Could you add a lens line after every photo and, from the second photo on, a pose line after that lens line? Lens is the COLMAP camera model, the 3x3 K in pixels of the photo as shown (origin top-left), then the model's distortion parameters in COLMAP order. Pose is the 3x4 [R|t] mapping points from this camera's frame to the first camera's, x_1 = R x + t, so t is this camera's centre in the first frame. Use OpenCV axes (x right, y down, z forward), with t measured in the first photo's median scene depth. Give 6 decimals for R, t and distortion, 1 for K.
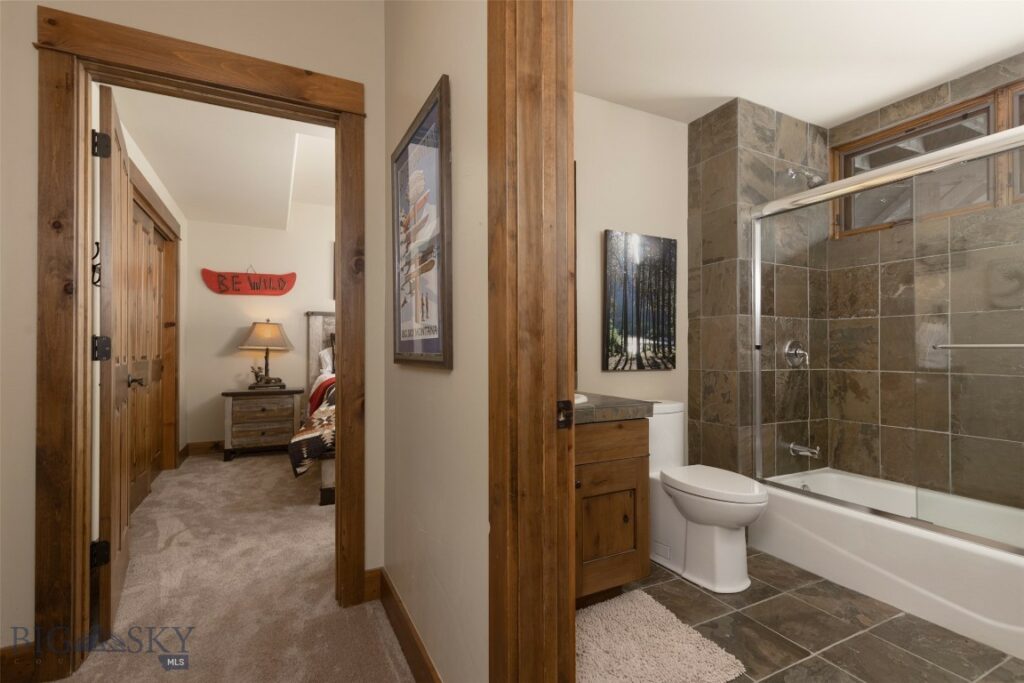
lens RADIAL K [[458.3, 0, 492.1], [0, 458.3, 342.5], [0, 0, 1]] dist [0.000229, -0.000702]
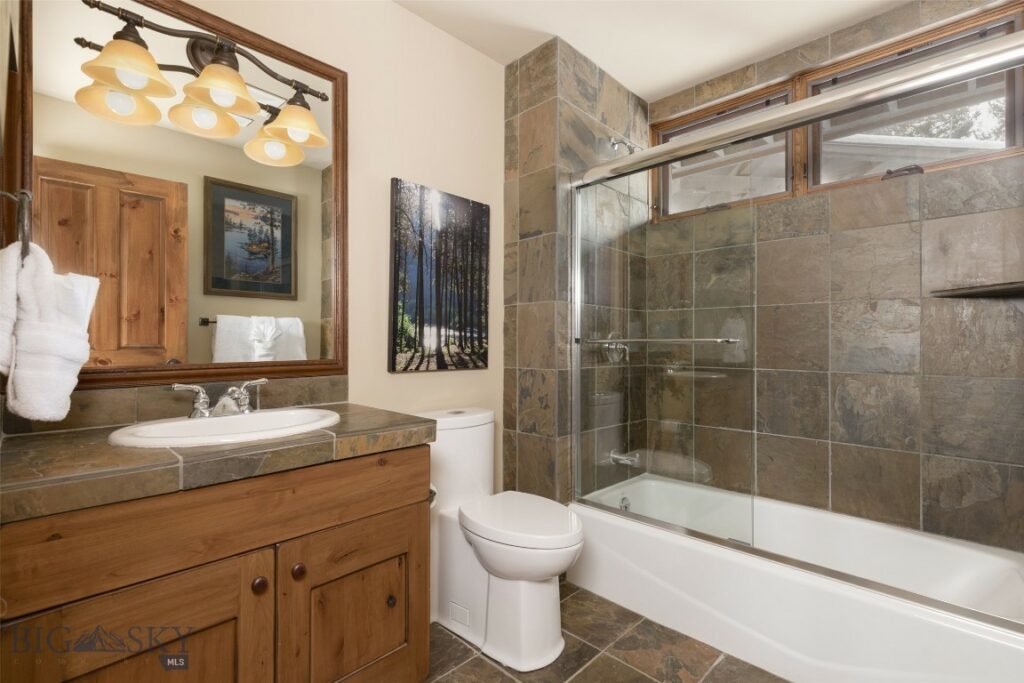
lens RADIAL K [[467.8, 0, 510.6], [0, 467.8, 330.4], [0, 0, 1]] dist [-0.000801, -0.000348]
pose [[0.936842, 0.011946, 0.349550, 0.162897], [-0.007856, 0.999883, -0.013118, 0.003666], [-0.349666, 0.009544, 0.936826, 0.237656]]
